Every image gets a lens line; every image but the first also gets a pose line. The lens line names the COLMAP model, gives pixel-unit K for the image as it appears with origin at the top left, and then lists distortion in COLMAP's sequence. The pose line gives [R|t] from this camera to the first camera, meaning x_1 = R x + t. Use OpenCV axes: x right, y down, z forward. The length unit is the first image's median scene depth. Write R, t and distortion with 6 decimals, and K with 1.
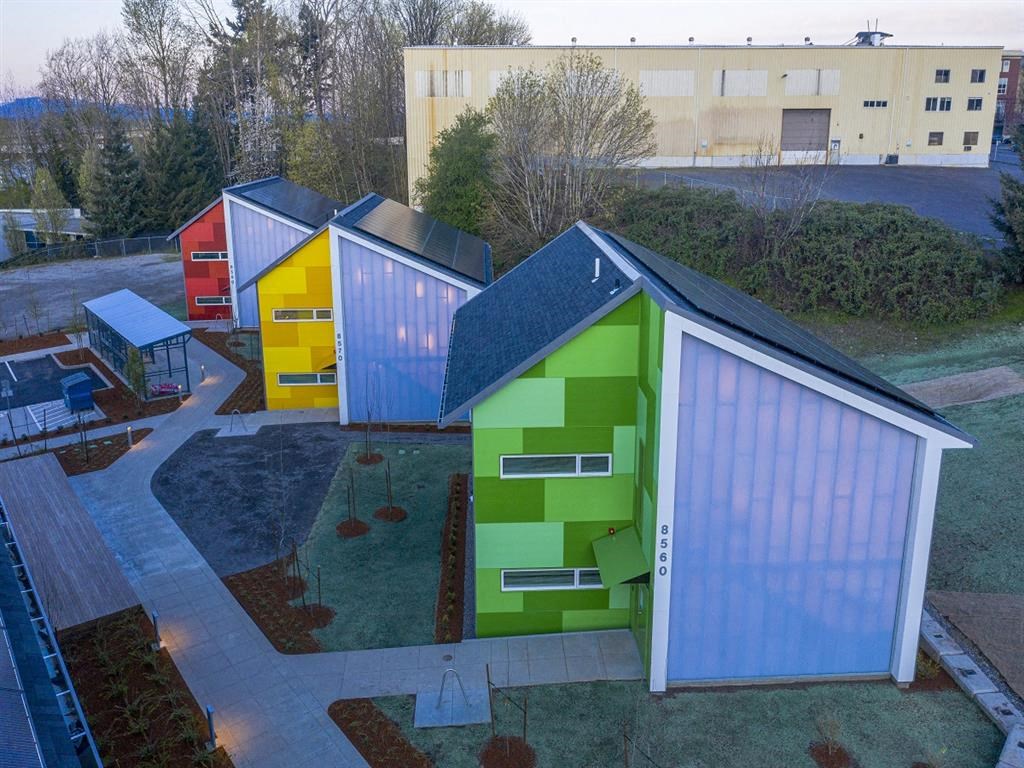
lens RADIAL K [[788.4, 0, 511.6], [0, 788.4, 312.9], [0, 0, 1]] dist [-0.013349, -0.000670]
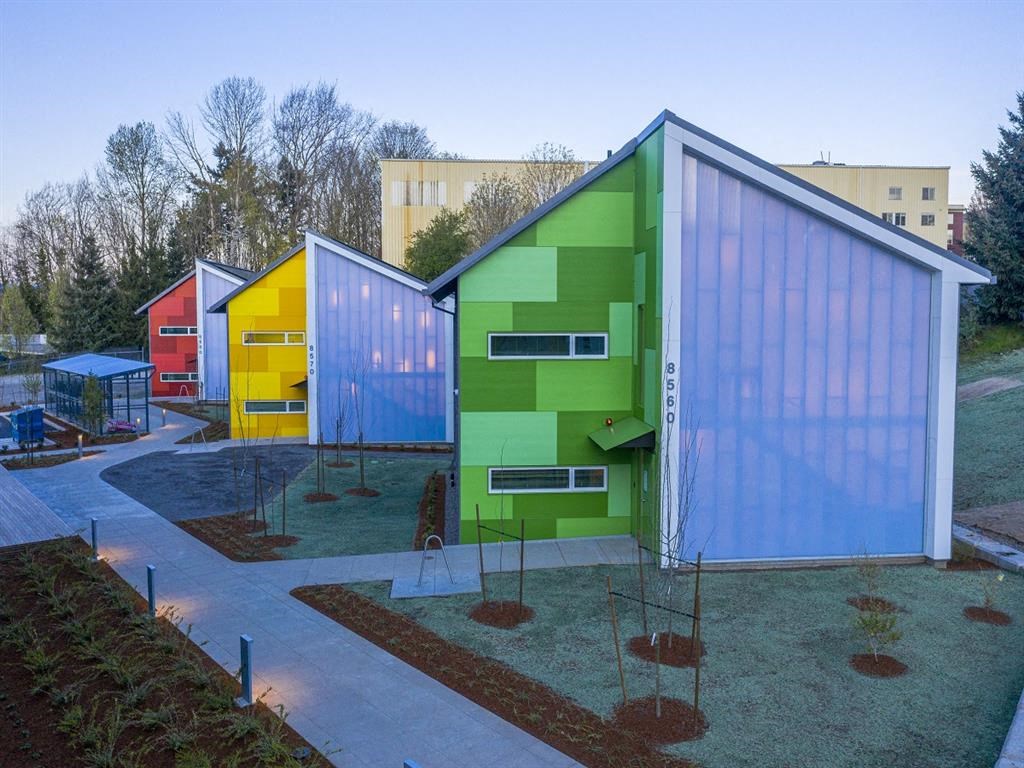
lens RADIAL K [[788.4, 0, 511.6], [0, 788.4, 312.9], [0, 0, 1]] dist [-0.013349, -0.000670]
pose [[0.999349, 0.003566, 0.035910, -0.019994], [0.002581, 0.985496, -0.169677, 0.307500], [-0.035994, 0.169659, 0.984845, 0.077984]]
